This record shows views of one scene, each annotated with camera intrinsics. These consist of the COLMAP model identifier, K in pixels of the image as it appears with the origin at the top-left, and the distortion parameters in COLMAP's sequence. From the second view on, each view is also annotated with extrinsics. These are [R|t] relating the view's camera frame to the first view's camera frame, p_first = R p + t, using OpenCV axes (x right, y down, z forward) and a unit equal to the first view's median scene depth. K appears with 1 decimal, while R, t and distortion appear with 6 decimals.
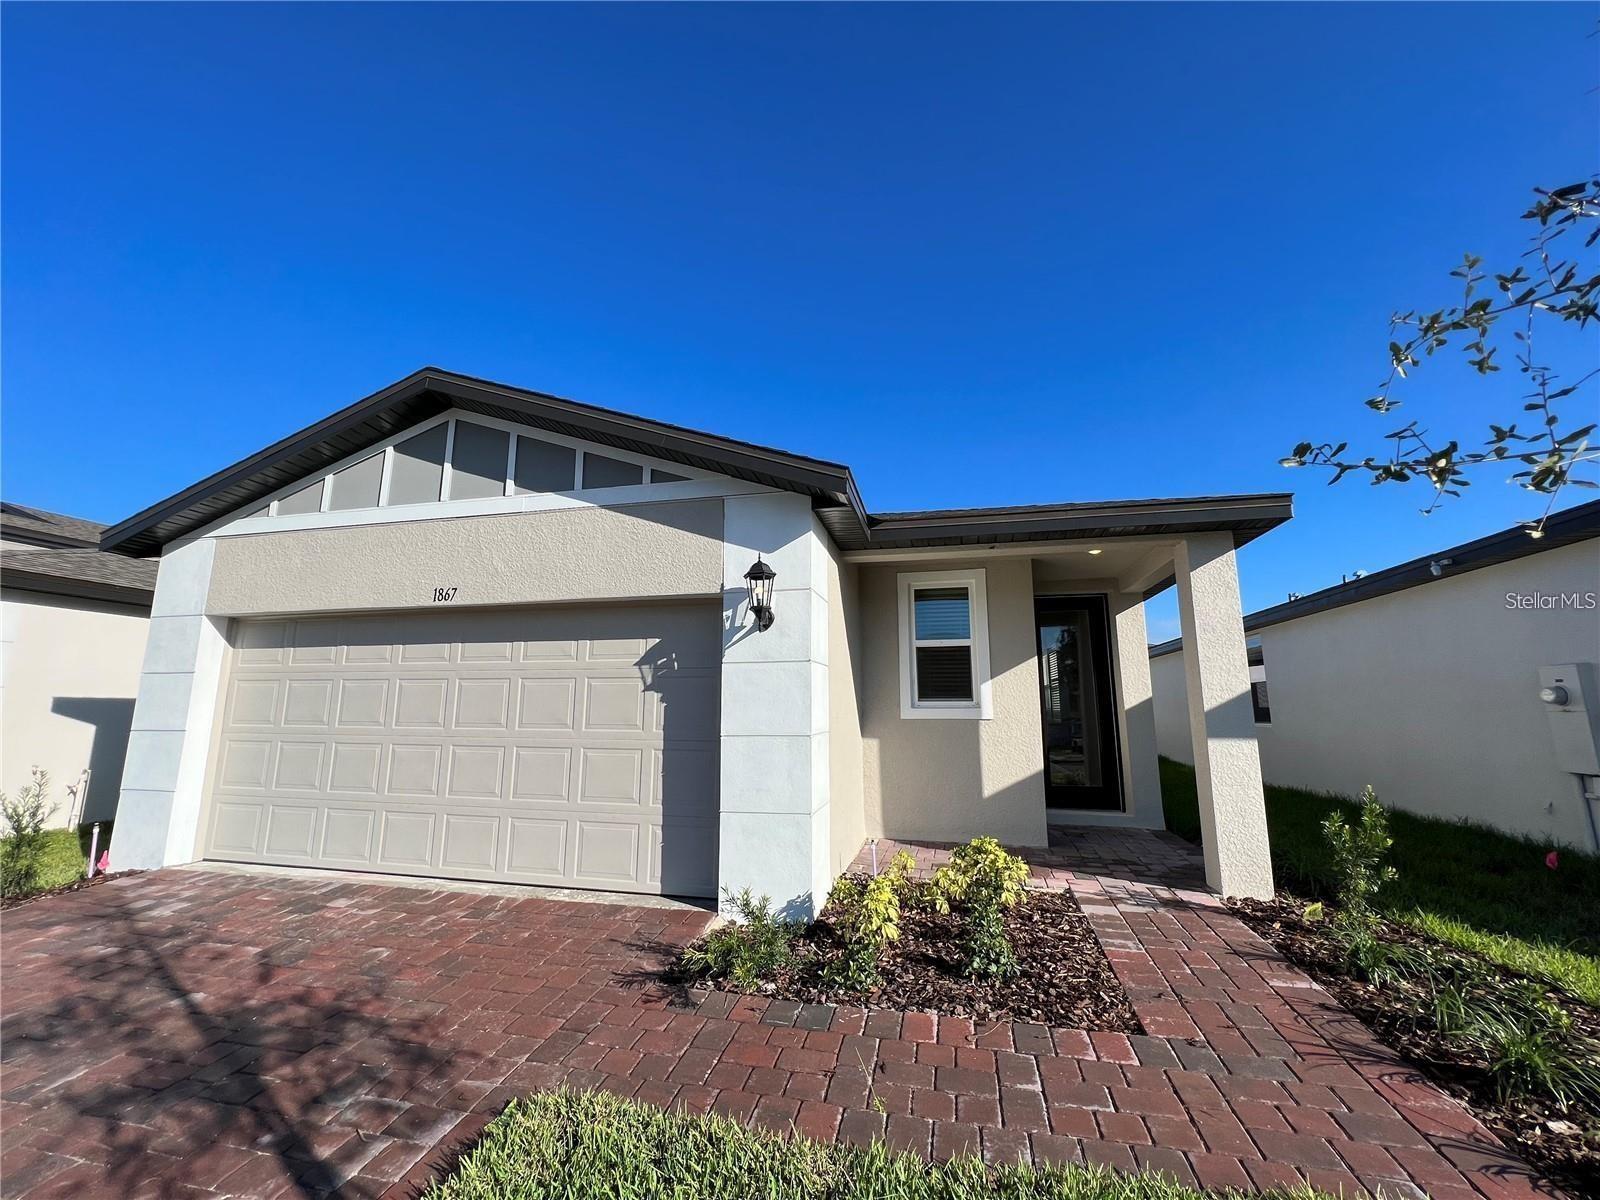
lens RADIAL K [[640.7, 0, 801.7], [0, 640.7, 595.7], [0, 0, 1]] dist [-0.001093, 0.000464]
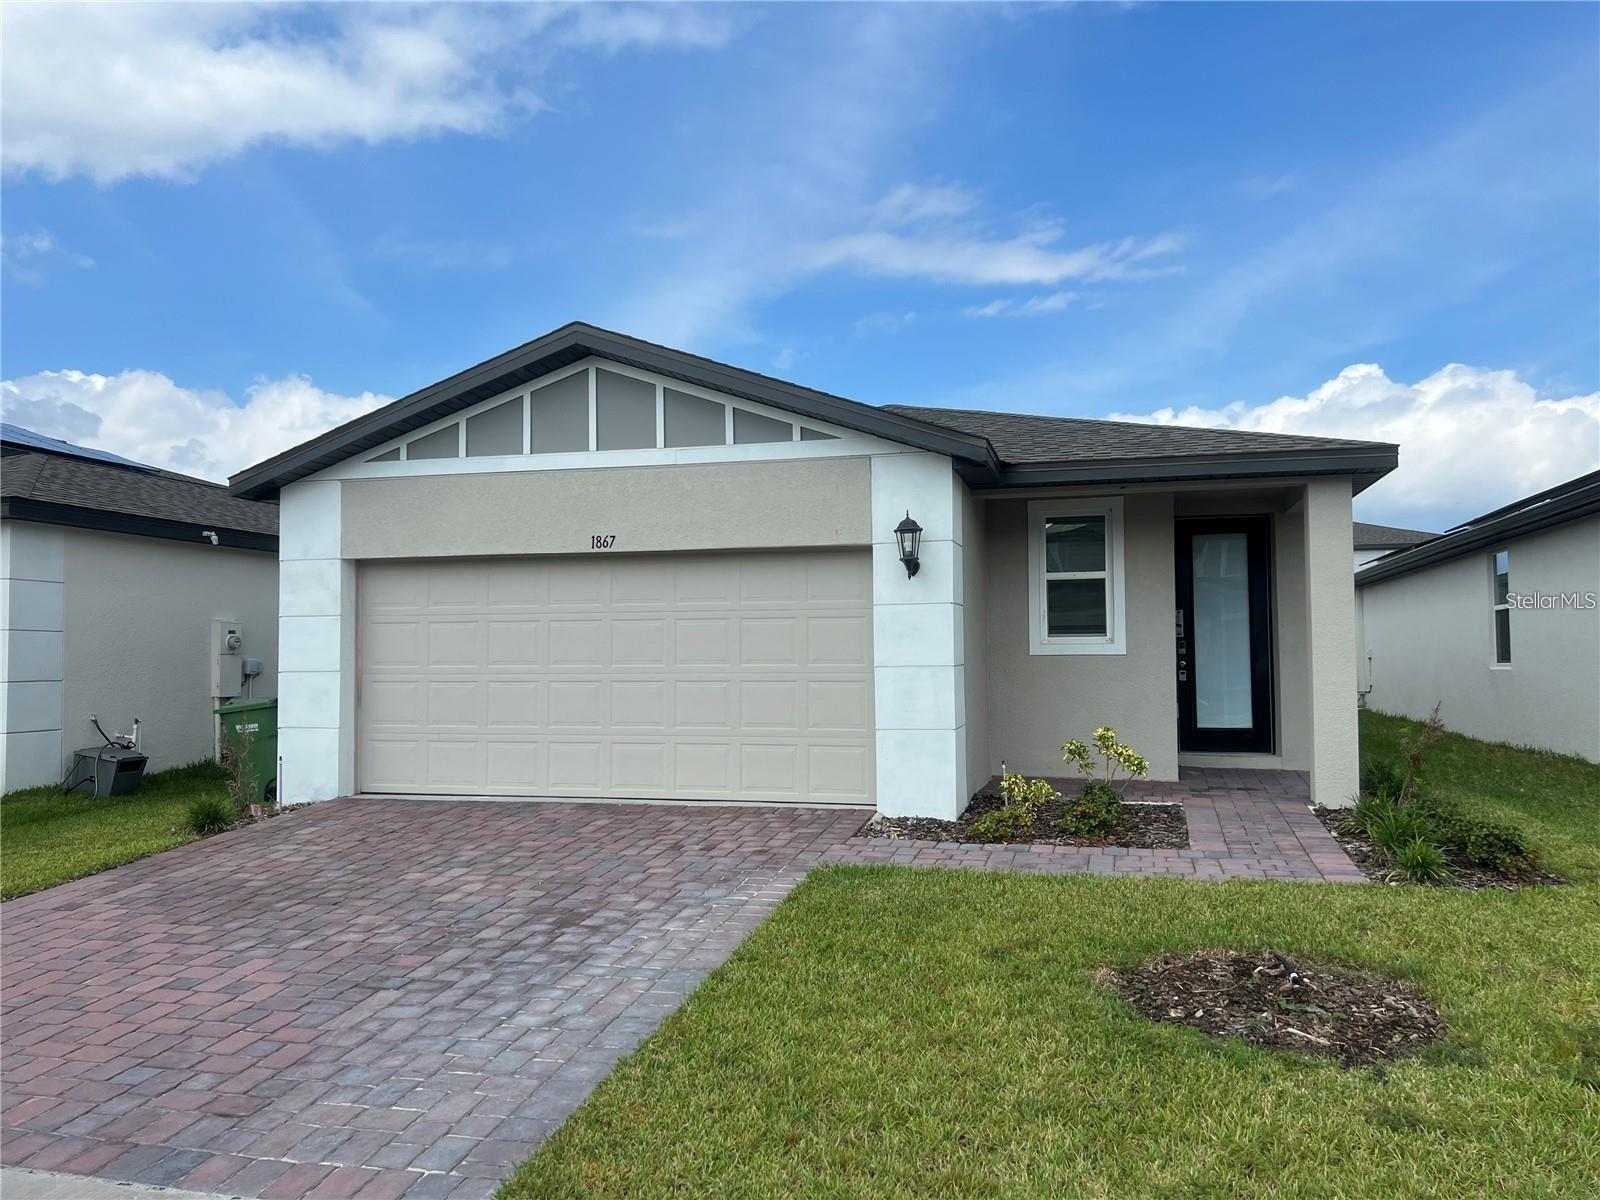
lens RADIAL K [[1193.4, 0, 800.0], [0, 1193.4, 600.0], [0, 0, 1]] dist [0.080122, -0.102722]
pose [[0.999428, -0.008743, -0.032670, -0.155086], [0.012868, 0.991656, 0.128269, -0.149257], [0.031276, -0.128616, 0.991201, -0.931617]]
